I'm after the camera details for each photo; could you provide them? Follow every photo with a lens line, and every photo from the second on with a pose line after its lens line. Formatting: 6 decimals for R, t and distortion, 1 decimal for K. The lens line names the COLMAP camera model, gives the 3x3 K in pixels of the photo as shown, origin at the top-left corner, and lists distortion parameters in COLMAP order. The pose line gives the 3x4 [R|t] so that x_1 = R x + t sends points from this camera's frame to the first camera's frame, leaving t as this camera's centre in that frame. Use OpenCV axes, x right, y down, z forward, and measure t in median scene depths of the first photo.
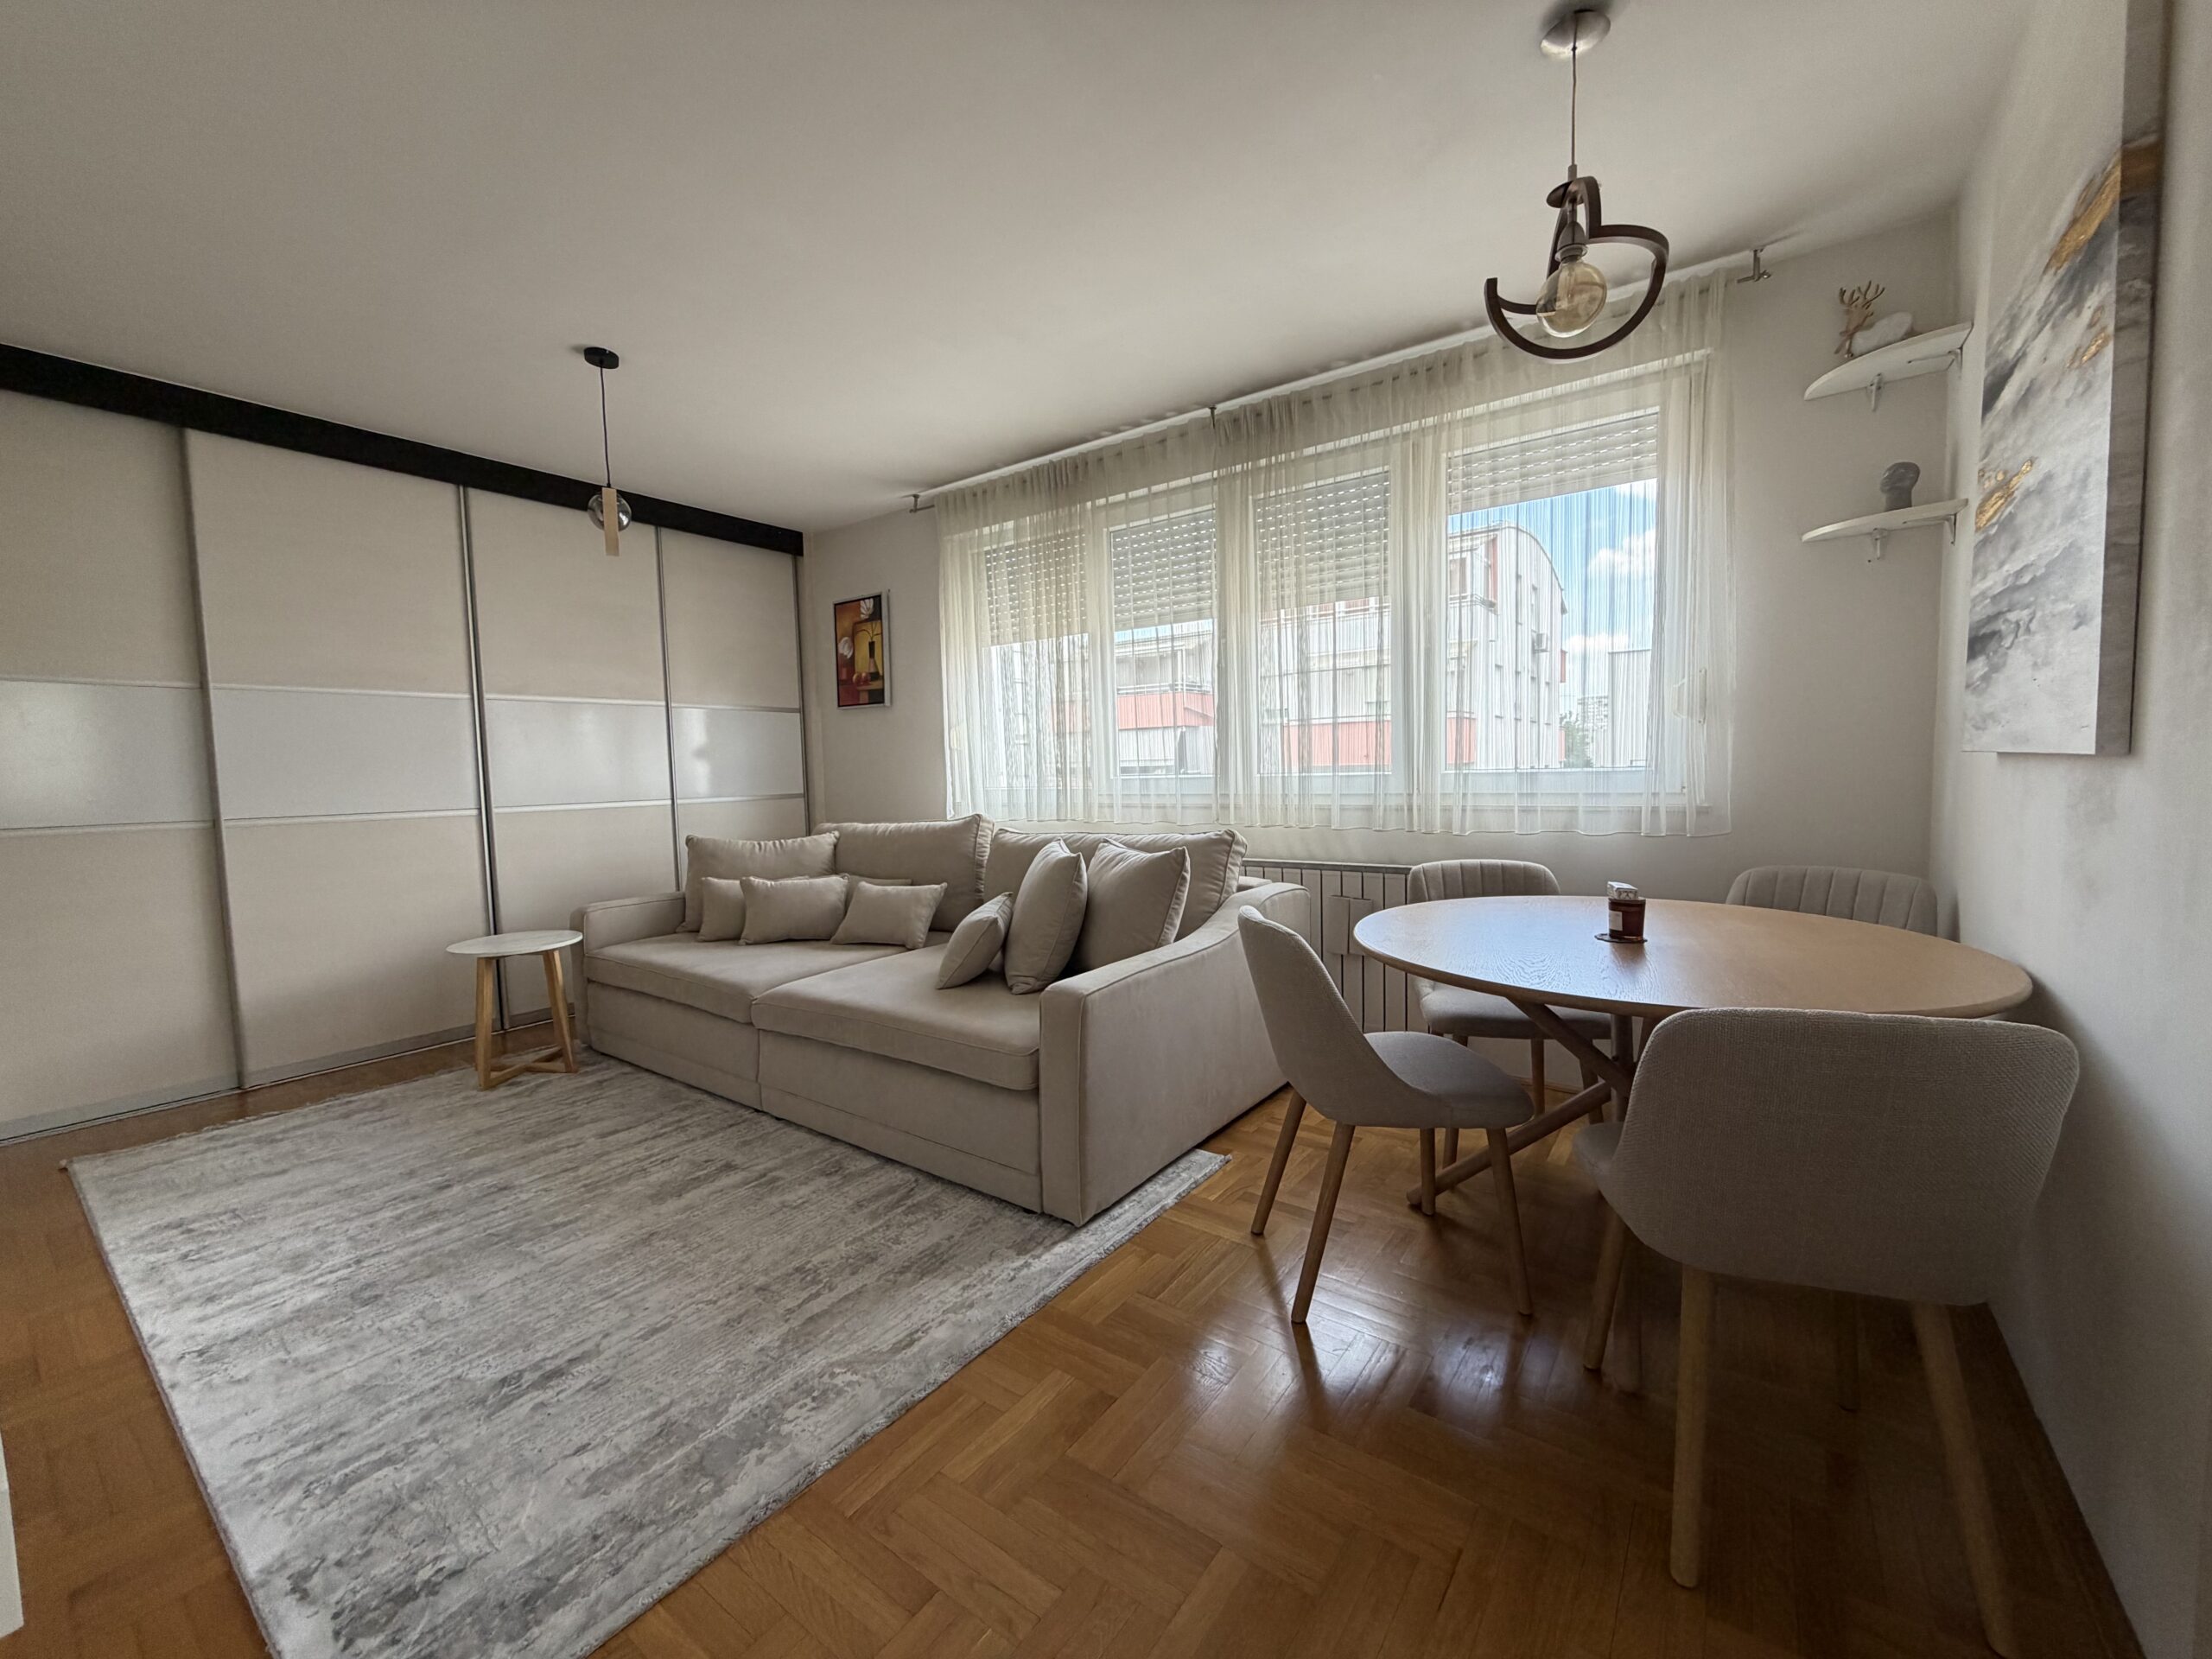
lens RADIAL K [[882.2, 0, 1105.2], [0, 882.2, 831.1], [0, 0, 1]] dist [-0.002519, 0.000222]
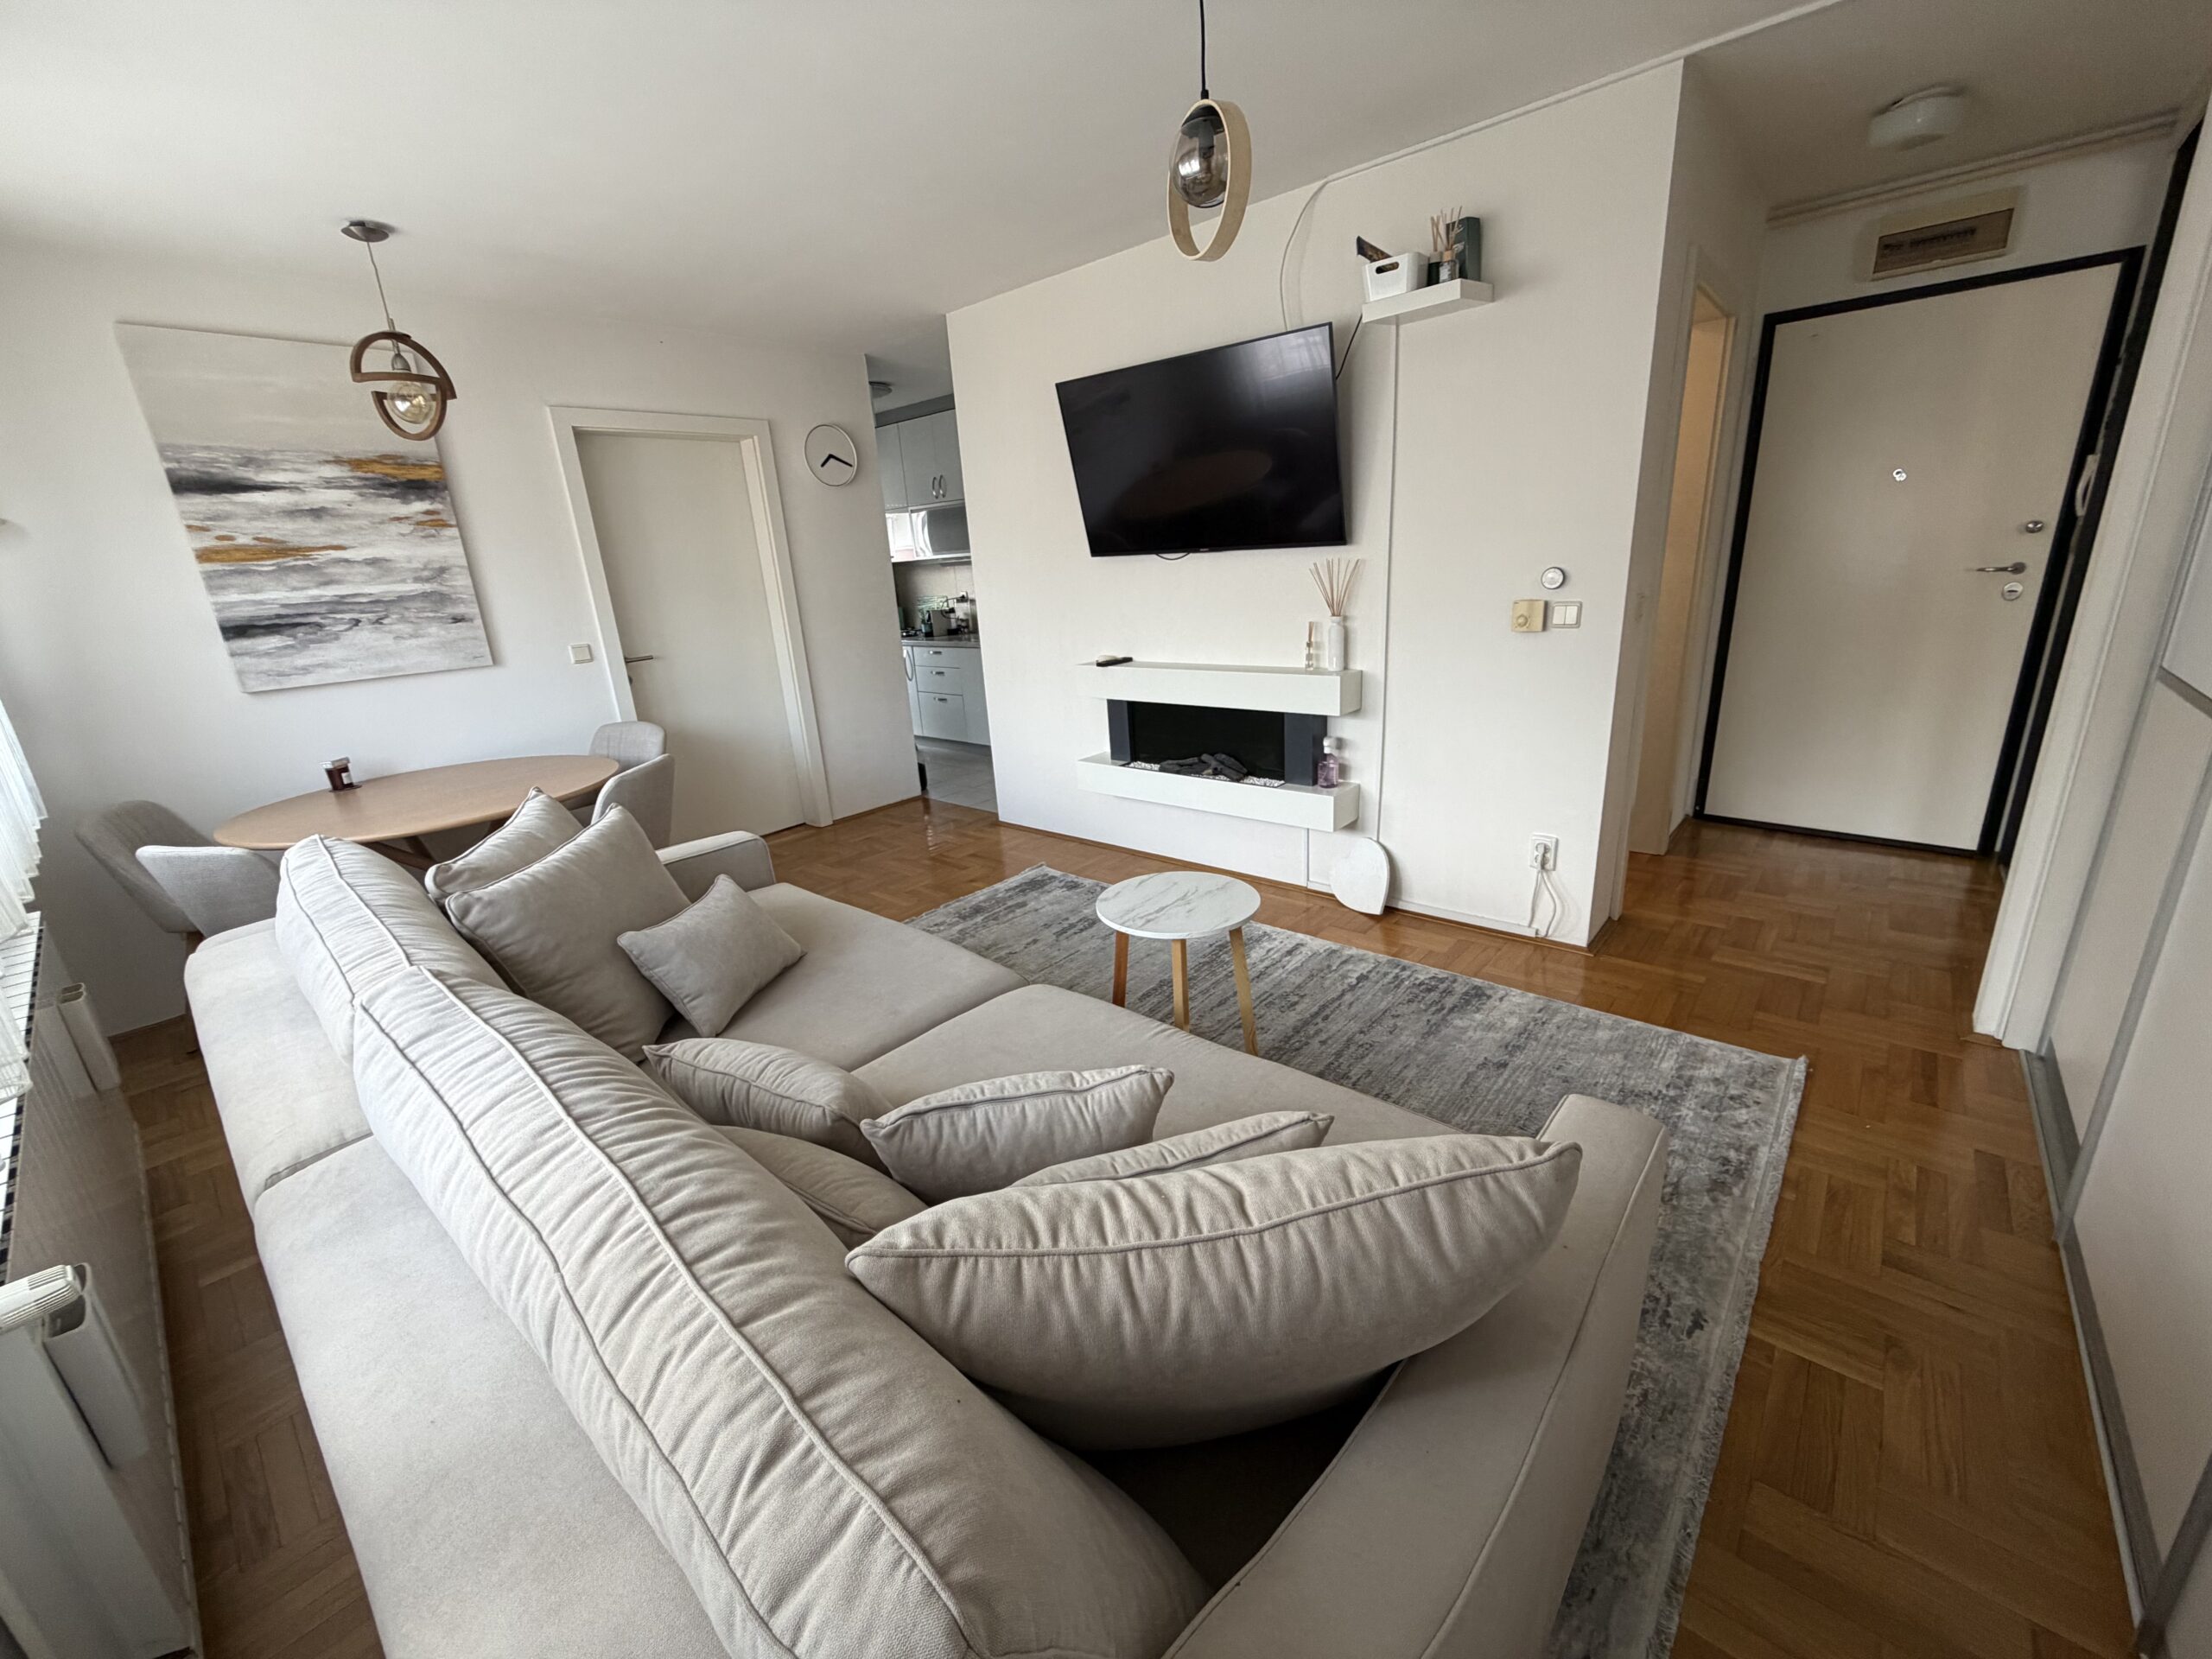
lens RADIAL K [[882.2, 0, 1105.6], [0, 882.2, 821.9], [0, 0, 1]] dist [-0.002519, 0.000222]
pose [[-0.992488, 0.055450, 0.109056, -0.528242], [0.091247, 0.929286, 0.357914, -0.195917], [-0.081498, 0.365176, -0.927364, 1.577376]]
